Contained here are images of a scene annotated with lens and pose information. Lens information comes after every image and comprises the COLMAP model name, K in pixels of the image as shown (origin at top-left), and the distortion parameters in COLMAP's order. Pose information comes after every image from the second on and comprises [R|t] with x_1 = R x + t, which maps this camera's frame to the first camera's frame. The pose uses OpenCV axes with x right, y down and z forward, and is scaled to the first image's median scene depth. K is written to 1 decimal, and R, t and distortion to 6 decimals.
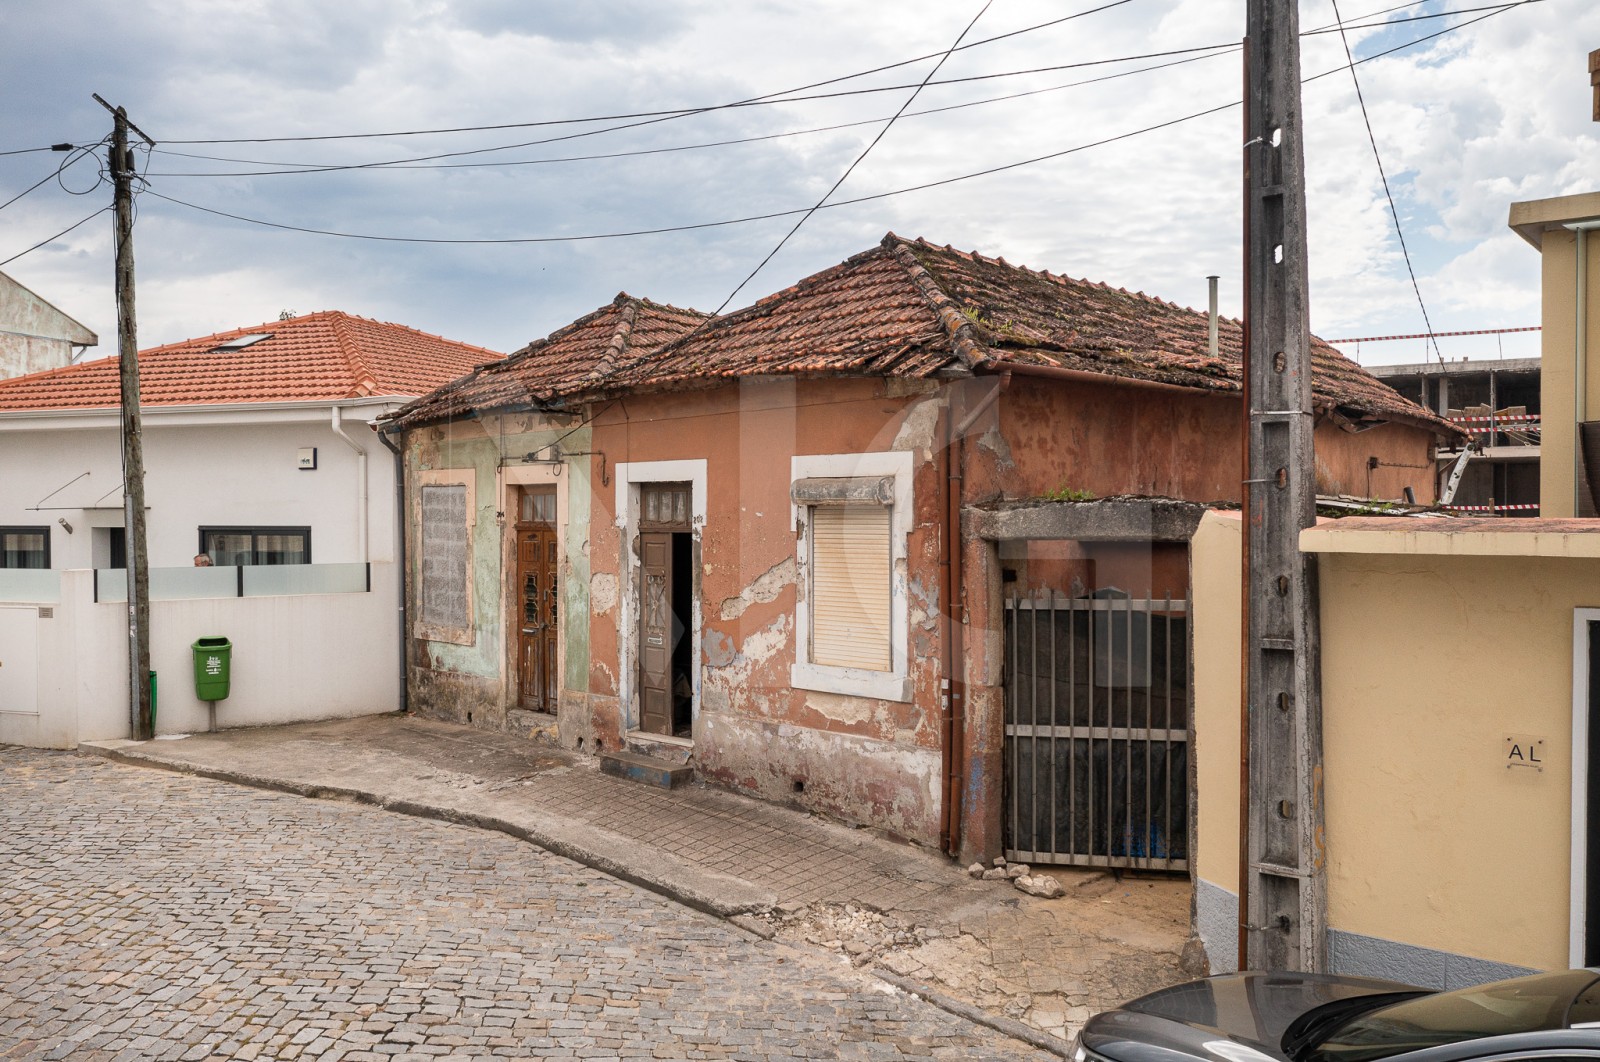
lens RADIAL K [[1301.7, 0, 800.1], [0, 1301.7, 538.5], [0, 0, 1]] dist [-0.009603, 0.000688]
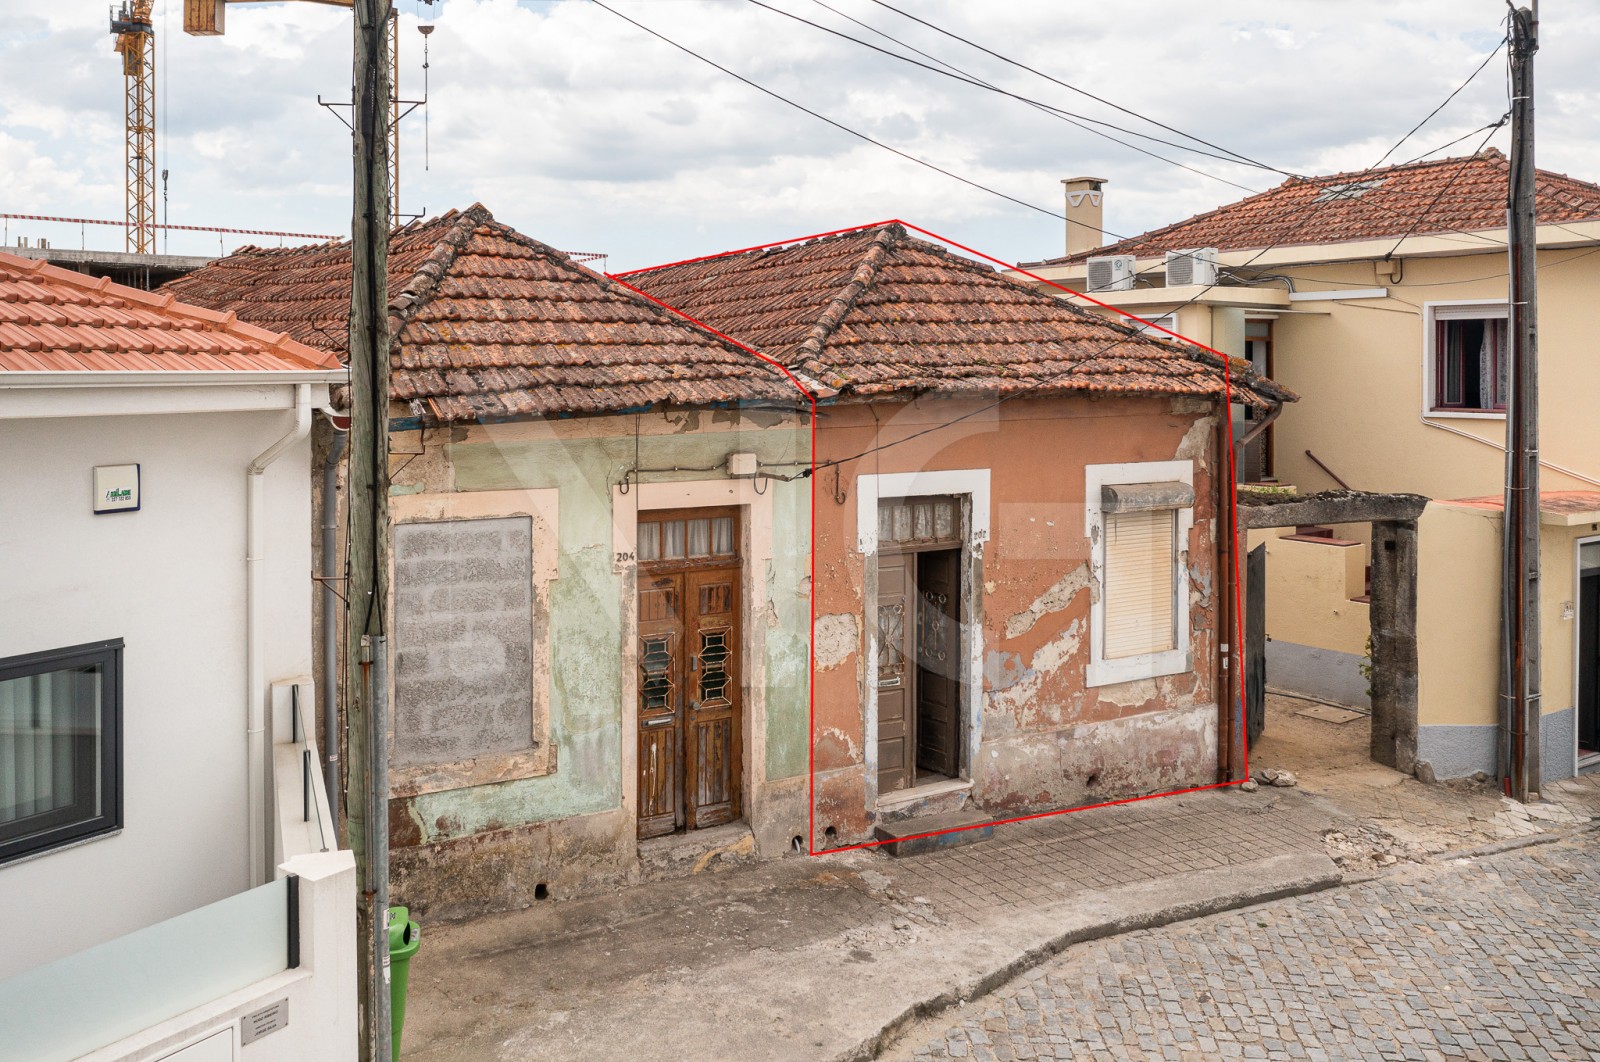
lens RADIAL K [[1319.1, 0, 768.2], [0, 1319.1, 377.3], [0, 0, 1]] dist [-0.005131, -0.001281]
pose [[0.276250, -0.006862, 0.961061, -1.093990], [0.016294, 0.999864, 0.002456, -0.140805], [-0.960948, 0.014981, 0.276324, 0.958828]]
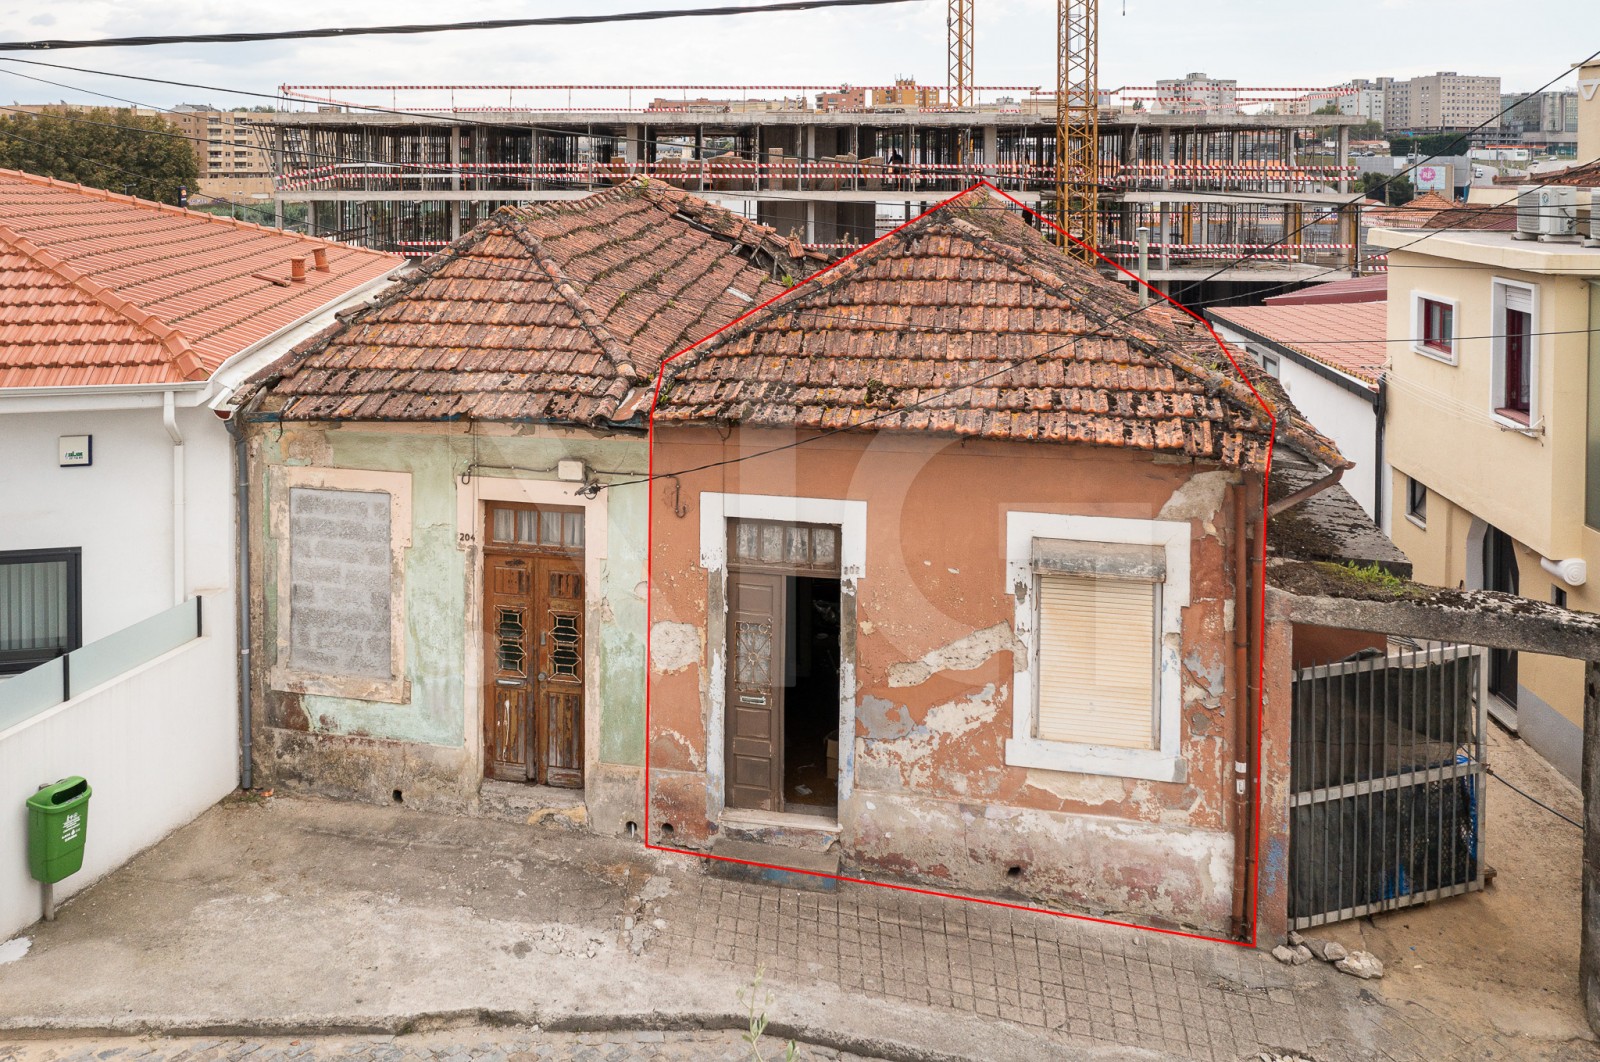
lens RADIAL K [[1350.2, 0, 681.2], [0, 1350.2, 185.0], [0, 0, 1]] dist [-0.003755, -0.000443]
pose [[0.854977, -0.006330, 0.518627, -0.691144], [0.004534, 0.999979, 0.004731, -0.297704], [-0.518646, -0.001694, 0.854988, 0.317664]]
